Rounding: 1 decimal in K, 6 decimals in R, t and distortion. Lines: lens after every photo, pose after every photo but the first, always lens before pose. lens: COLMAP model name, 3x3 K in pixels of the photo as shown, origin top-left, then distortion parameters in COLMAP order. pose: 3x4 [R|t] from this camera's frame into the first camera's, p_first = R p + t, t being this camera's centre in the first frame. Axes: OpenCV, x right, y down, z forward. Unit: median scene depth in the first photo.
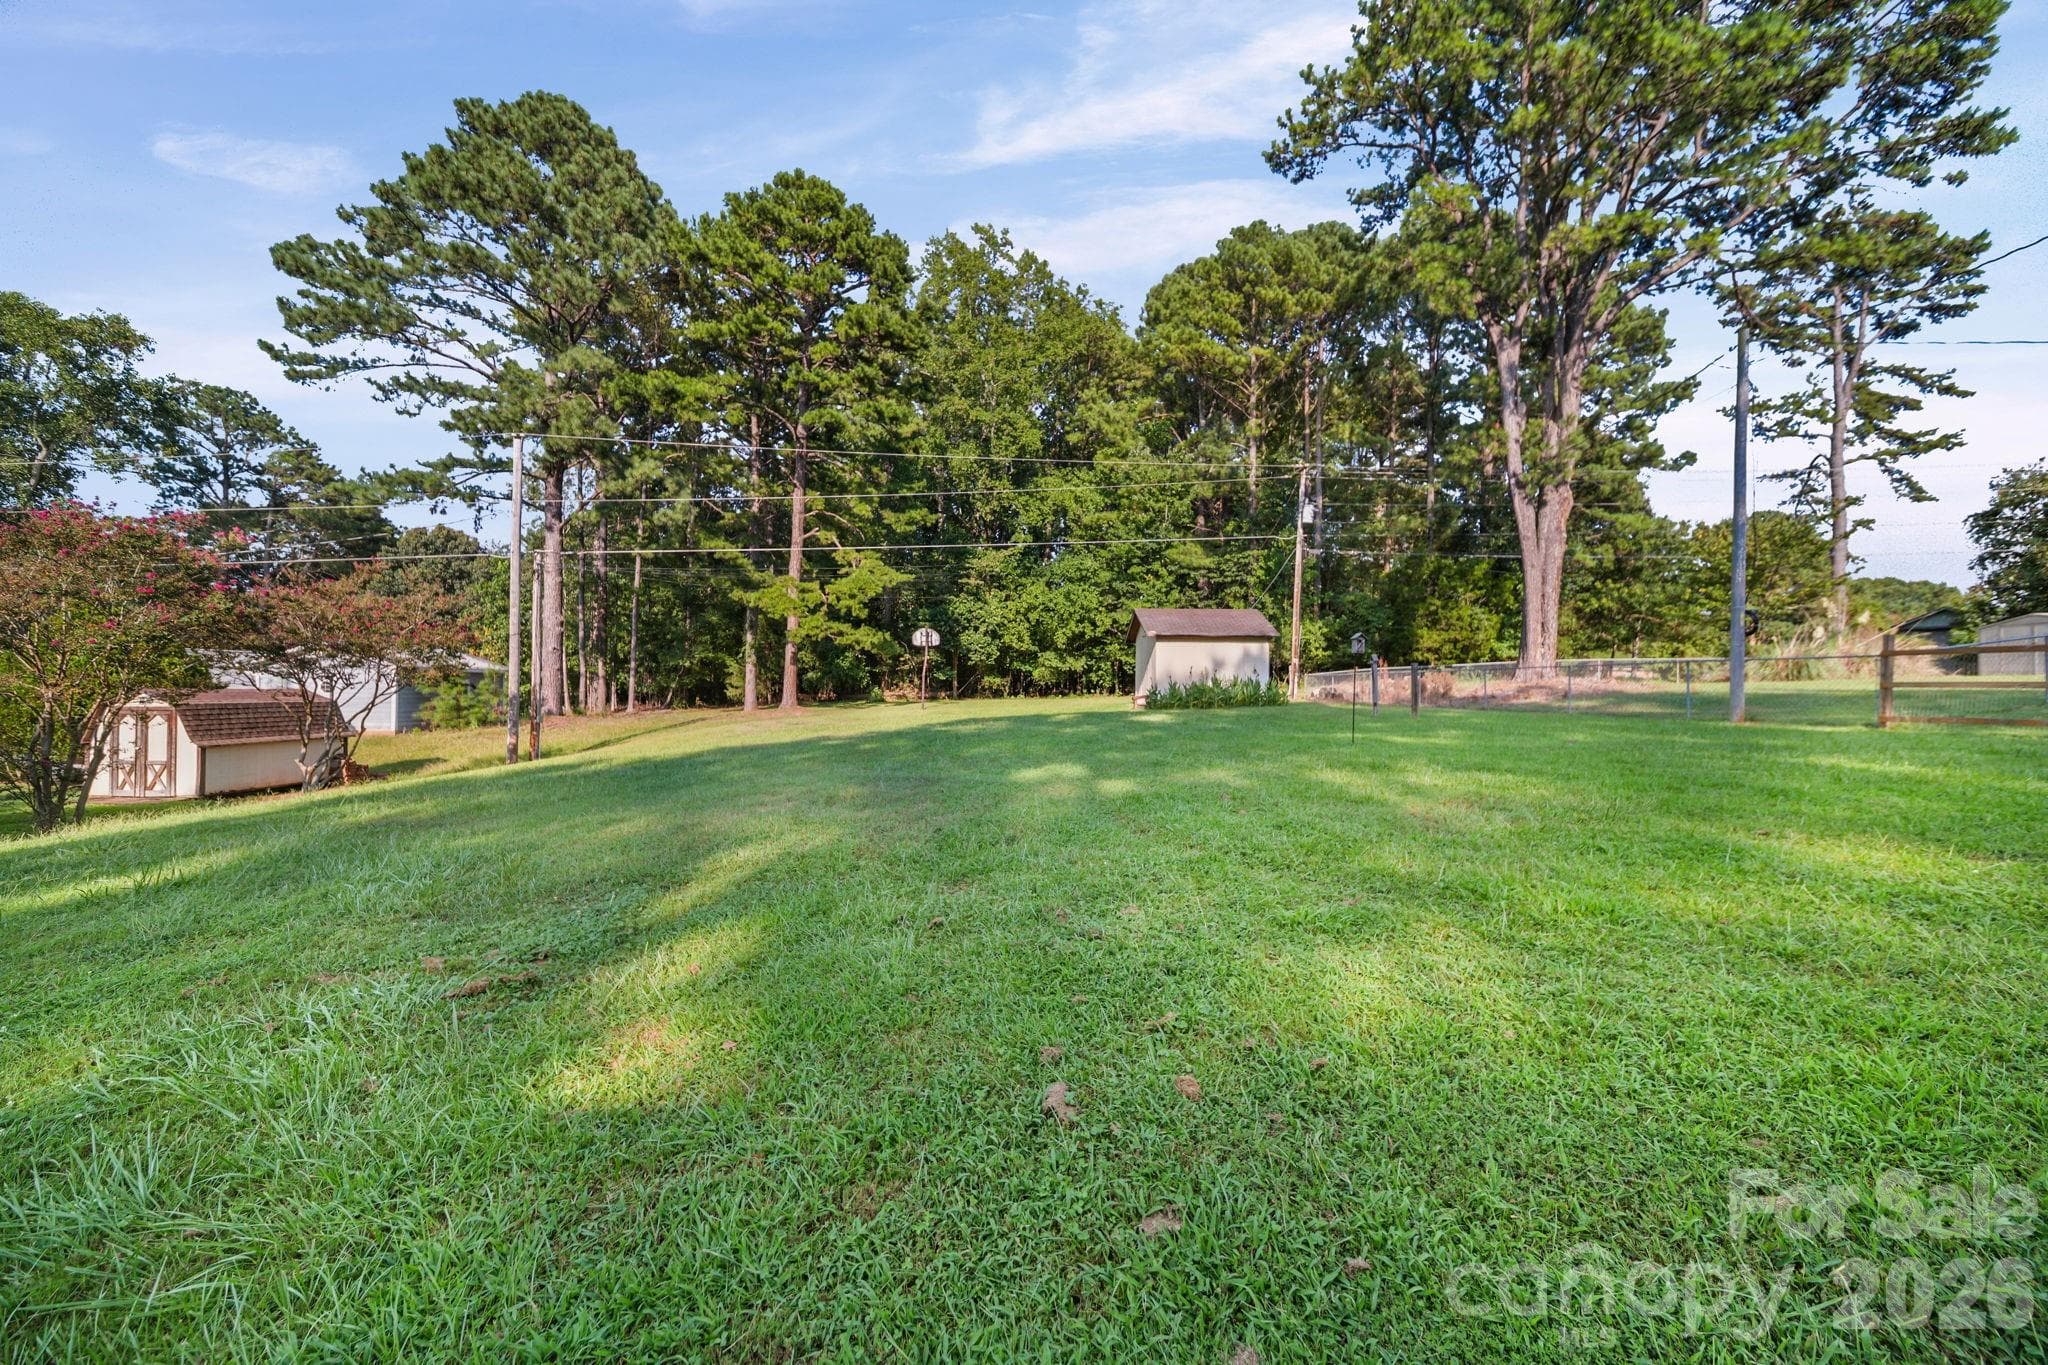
lens RADIAL K [[733.5, 0, 1024.0], [0, 733.5, 682.5], [0, 0, 1]] dist [-0.000089, -0.000014]
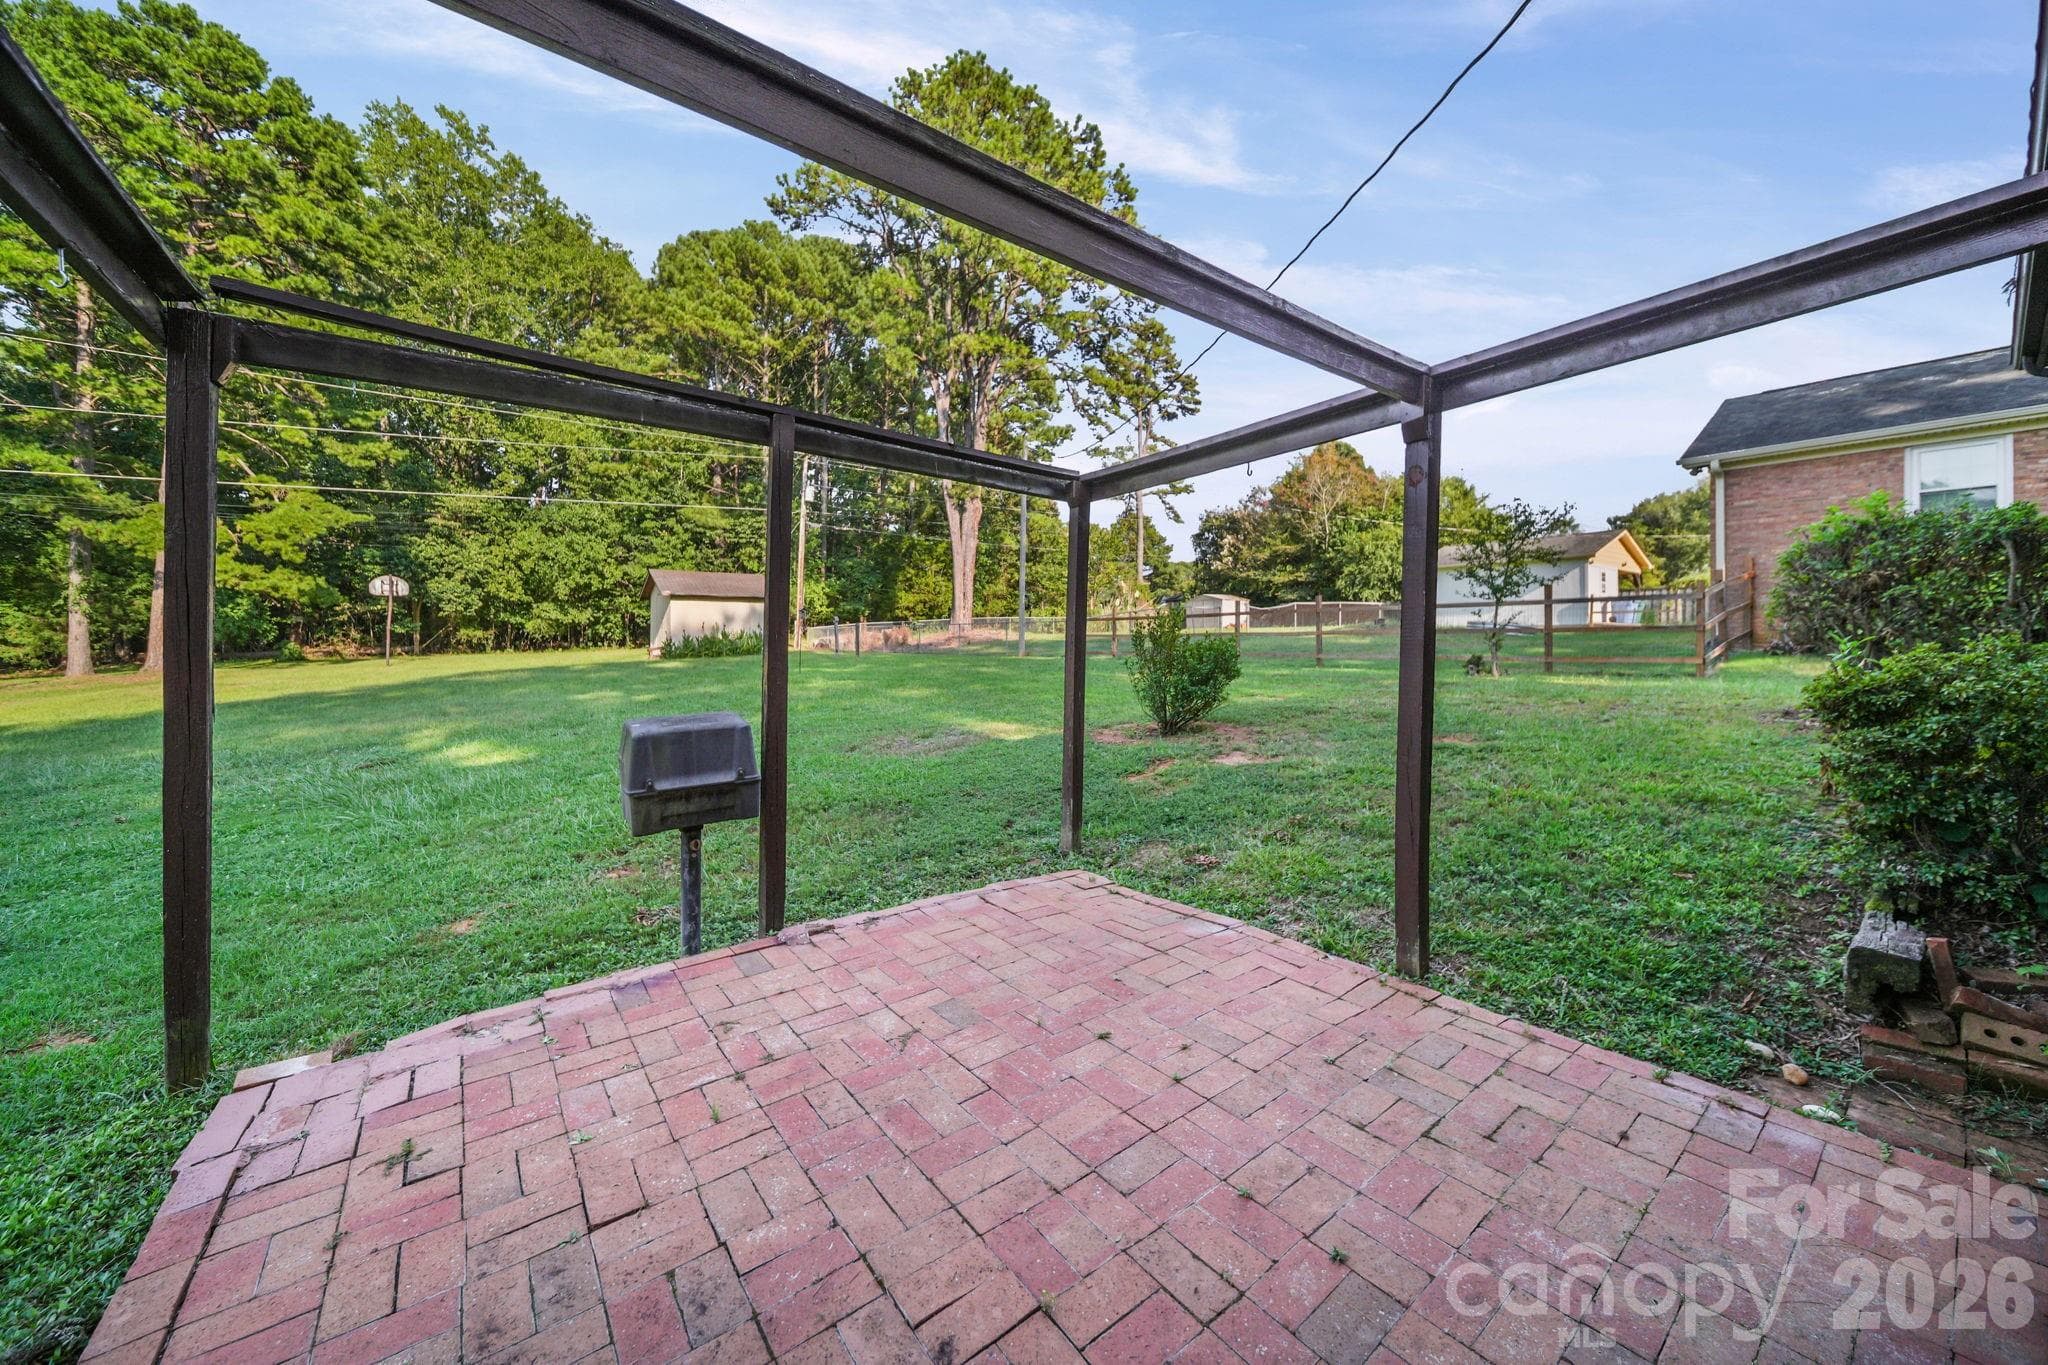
lens RADIAL K [[738.8, 0, 1031.4], [0, 738.8, 634.7], [0, 0, 1]] dist [-0.000674, -0.000286]
pose [[0.807814, -0.005015, 0.589416, -0.024361], [0.004129, 0.999987, 0.002851, -0.001263], [-0.589422, 0.000131, 0.807825, -0.143480]]
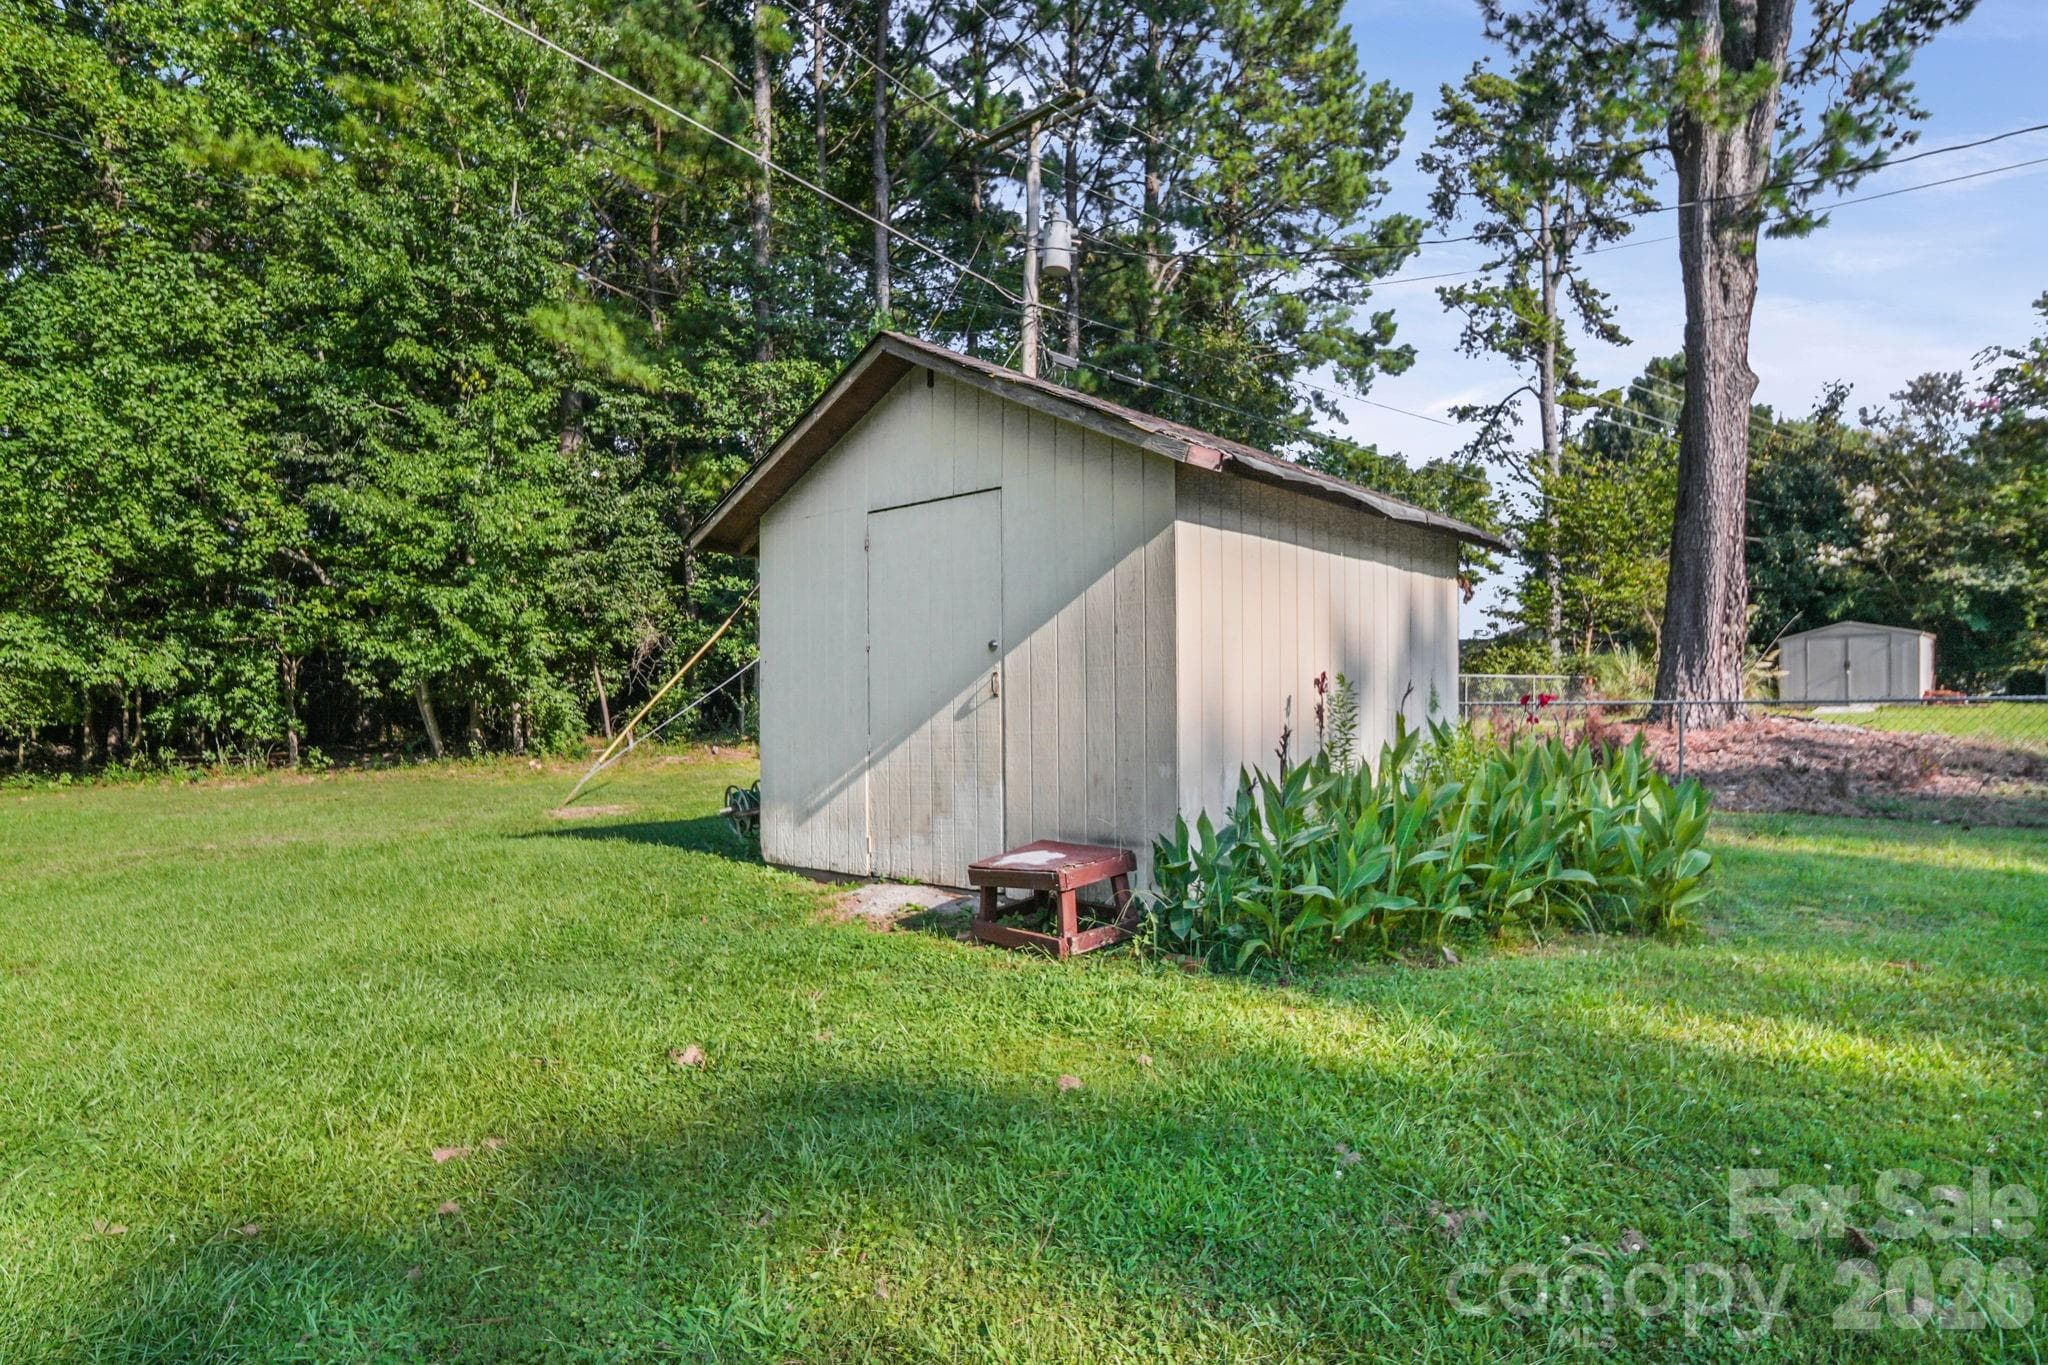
lens RADIAL K [[1058.6, 0, 1024.3], [0, 1058.6, 708.3], [0, 0, 1]] dist [0.000721, 0.000355]
pose [[0.674542, -0.009449, 0.738176, -0.001196], [0.009358, 0.999947, 0.004248, -0.007150], [-0.738177, 0.004043, 0.674595, 0.526597]]
